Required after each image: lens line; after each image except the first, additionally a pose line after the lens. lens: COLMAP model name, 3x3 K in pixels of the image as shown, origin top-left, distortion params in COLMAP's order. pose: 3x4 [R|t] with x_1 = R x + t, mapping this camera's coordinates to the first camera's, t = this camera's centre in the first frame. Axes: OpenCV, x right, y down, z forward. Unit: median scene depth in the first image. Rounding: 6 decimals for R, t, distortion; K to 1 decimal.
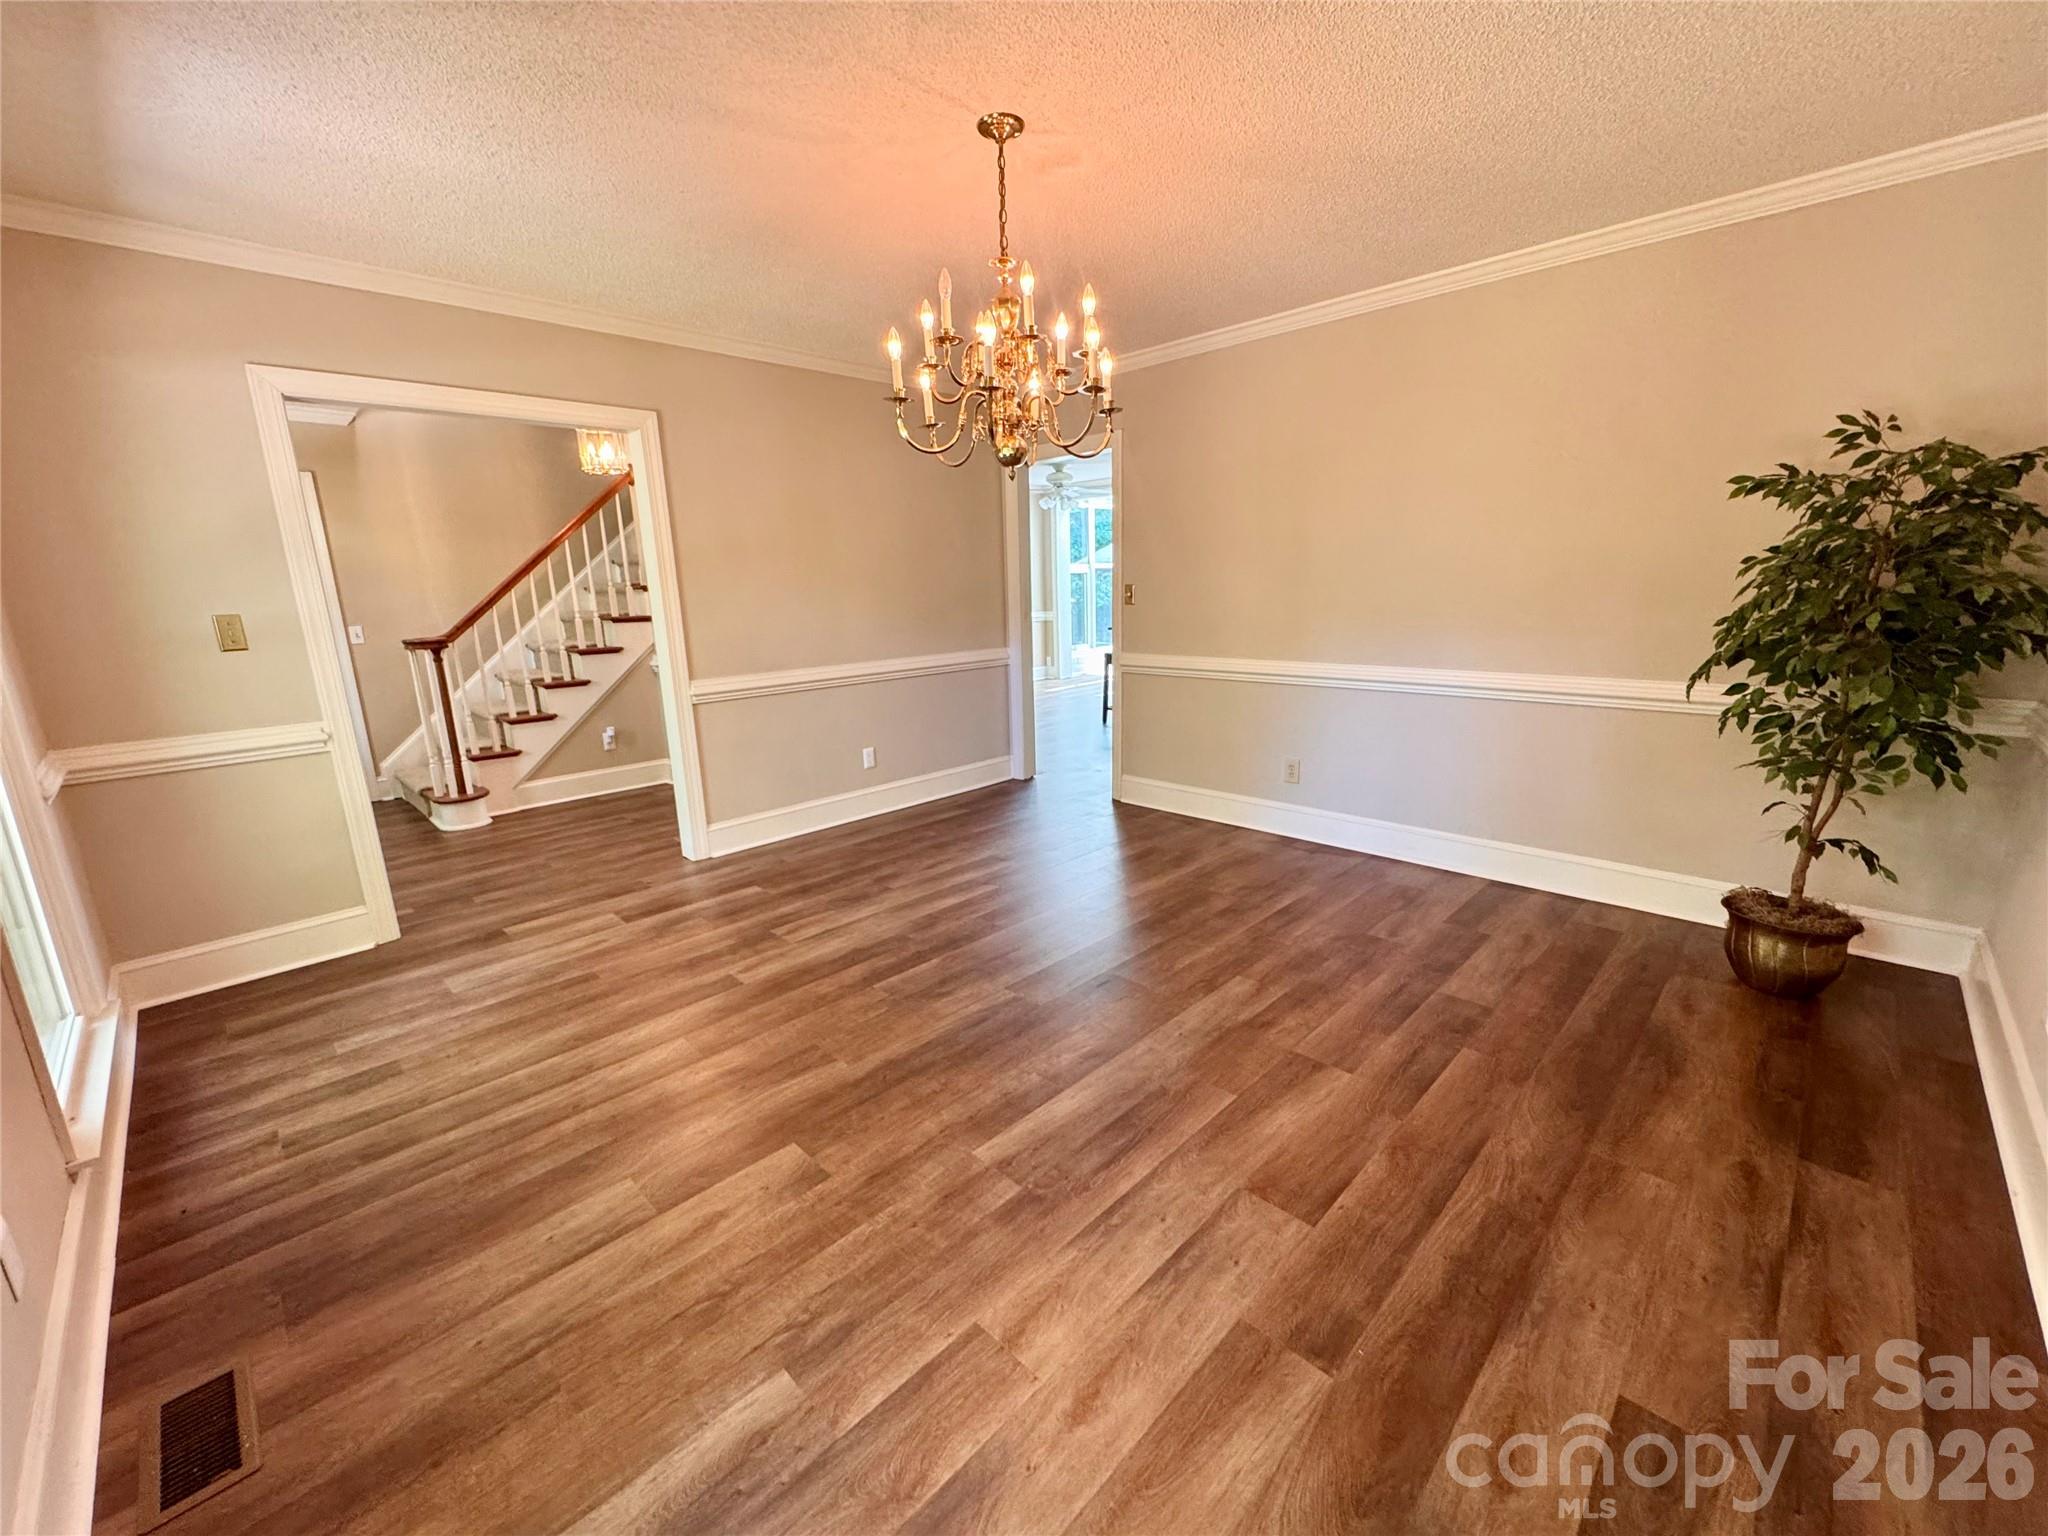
lens RADIAL K [[822.5, 0, 1023.2], [0, 822.5, 771.3], [0, 0, 1]] dist [-0.003674, 0.000659]
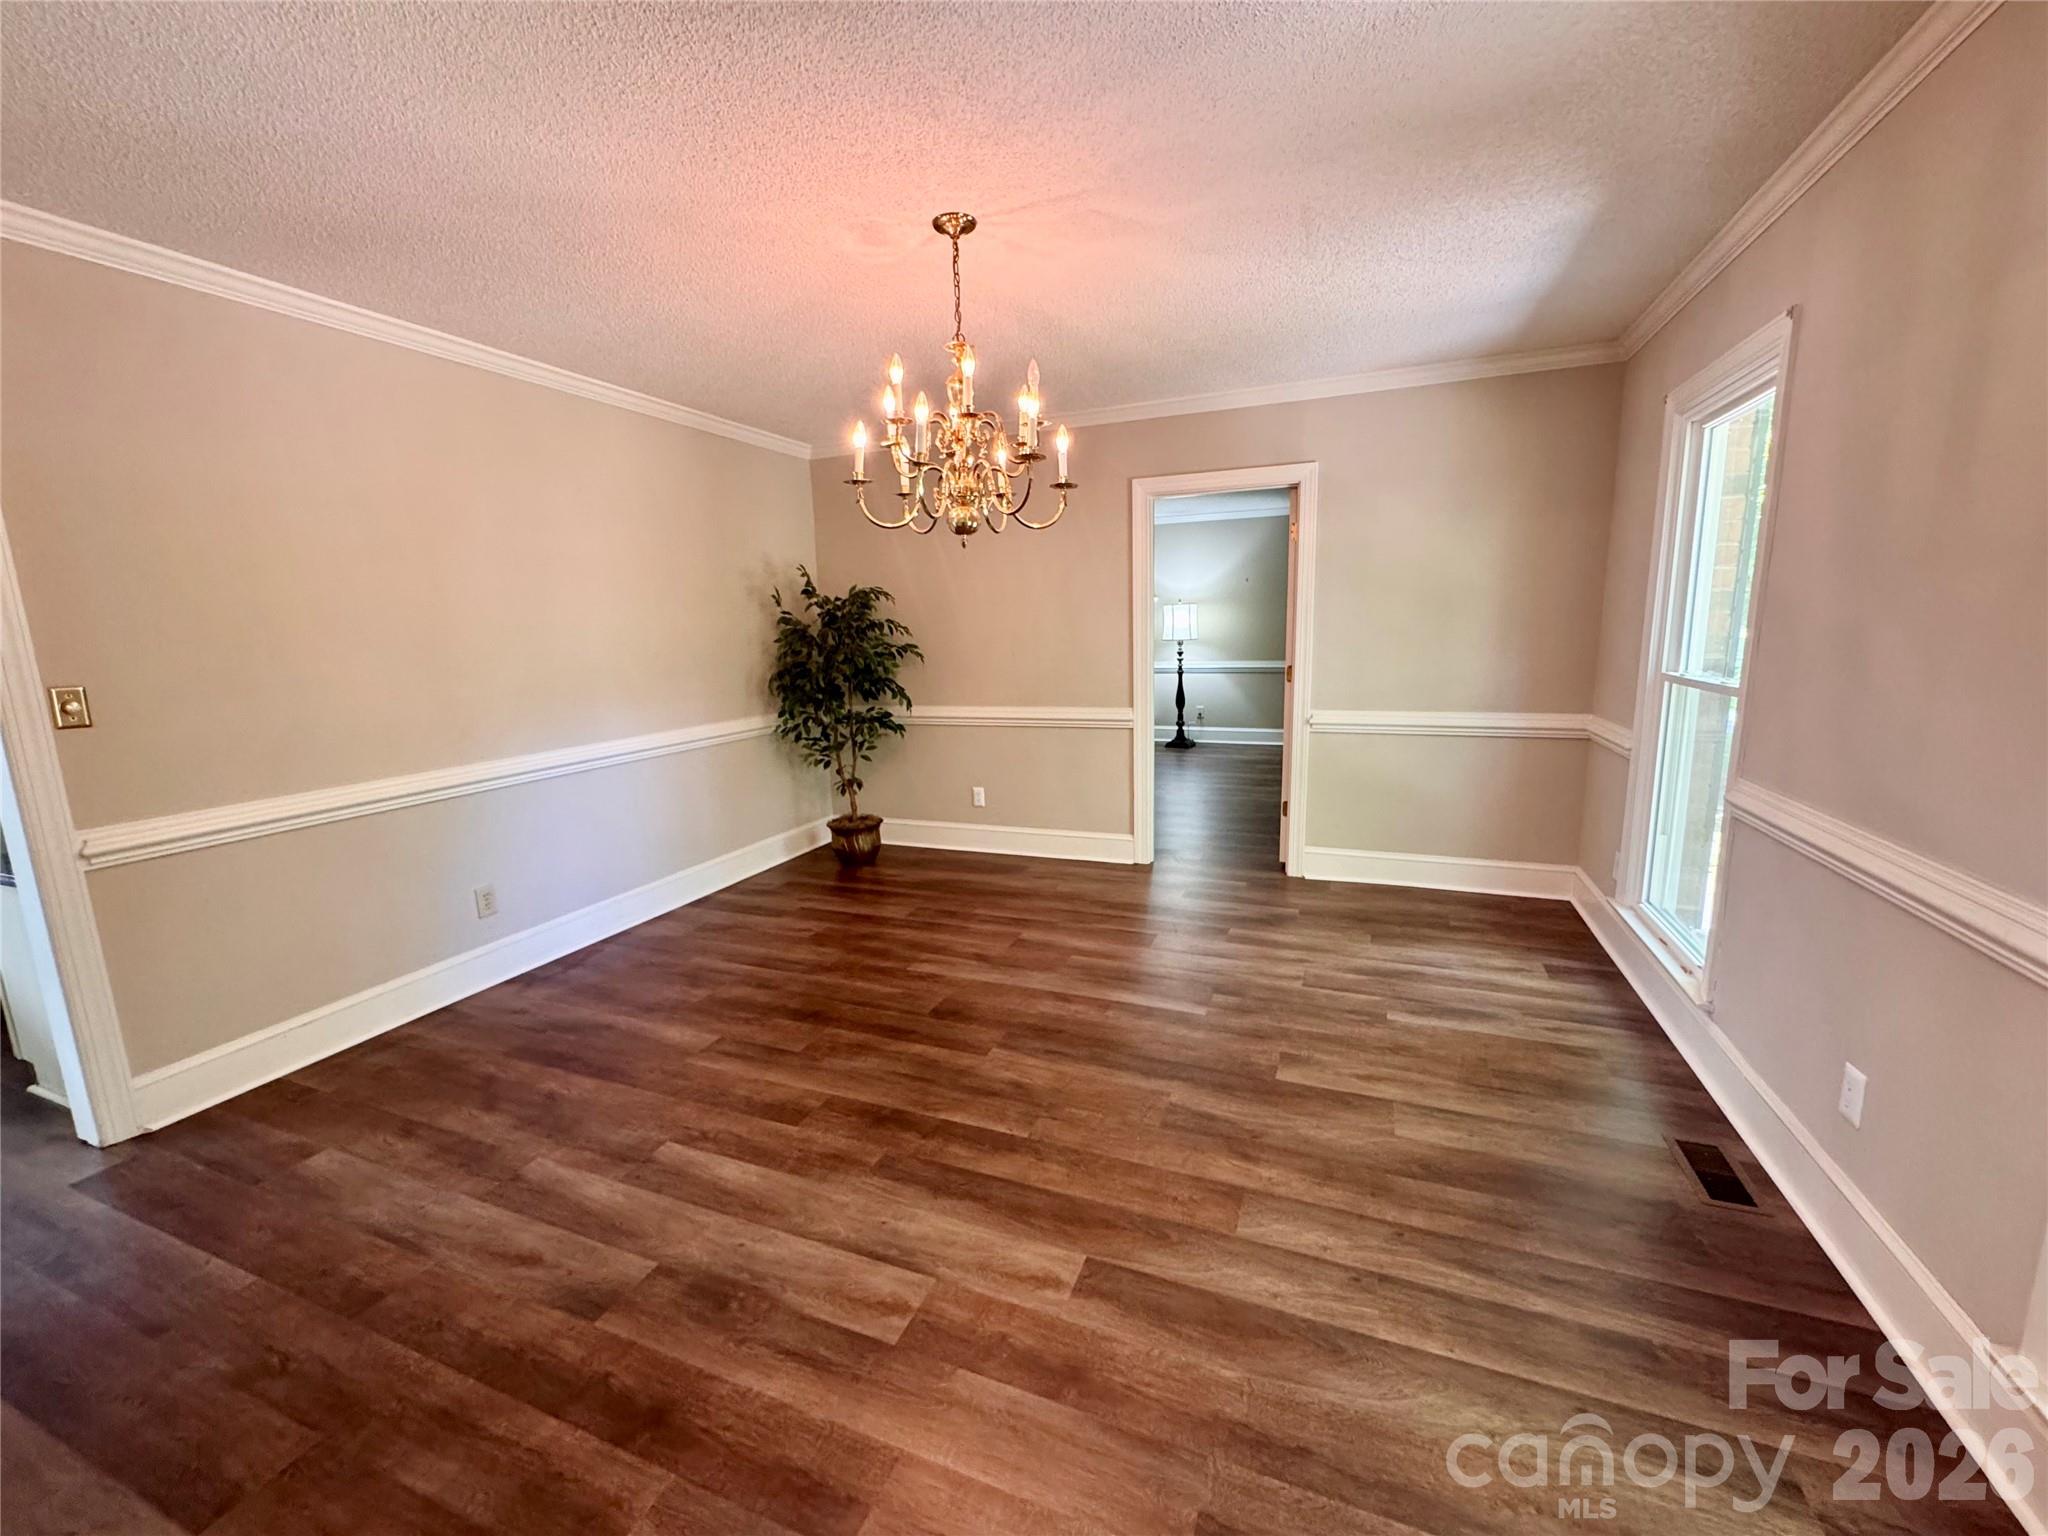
lens RADIAL K [[822.5, 0, 1023.2], [0, 822.5, 771.3], [0, 0, 1]] dist [-0.003674, 0.000659]
pose [[-0.382562, -0.124975, 0.915439, -0.826834], [0.247262, 0.940821, 0.231770, -0.248671], [-0.890229, 0.315020, -0.329021, 1.095069]]
